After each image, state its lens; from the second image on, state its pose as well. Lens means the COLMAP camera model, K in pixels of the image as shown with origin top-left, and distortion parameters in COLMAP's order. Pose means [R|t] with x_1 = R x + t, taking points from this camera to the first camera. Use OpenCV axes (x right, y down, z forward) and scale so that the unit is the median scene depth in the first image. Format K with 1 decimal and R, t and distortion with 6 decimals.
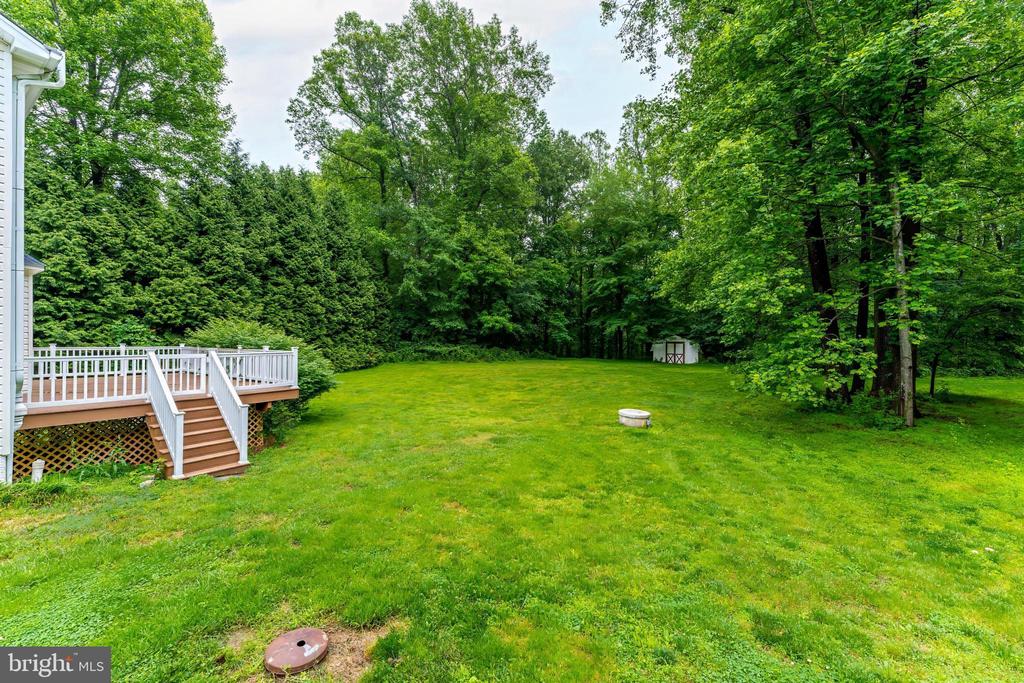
lens RADIAL K [[428.8, 0, 512.0], [0, 428.8, 341.5], [0, 0, 1]] dist [-0.000429, -0.000197]
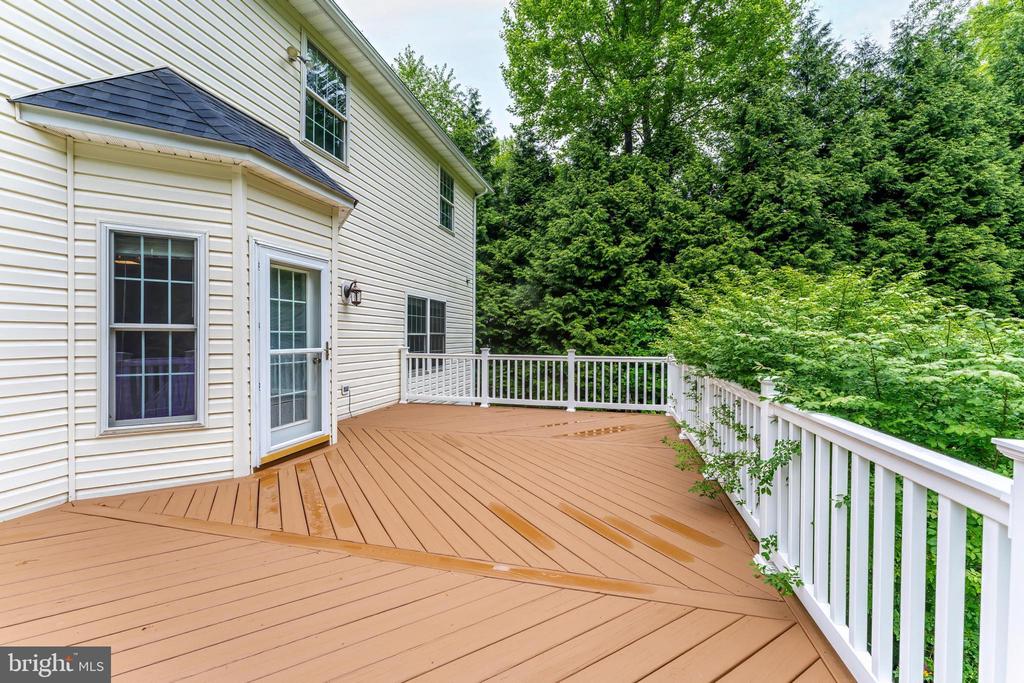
lens RADIAL K [[417.8, 0, 518.7], [0, 417.8, 338.7], [0, 0, 1]] dist [-0.001583, -0.000389]
pose [[0.366637, -0.000076, -0.930364, -0.235158], [-0.004387, 0.999989, -0.001811, -0.004048], [0.930354, 0.004745, 0.366633, 0.387883]]
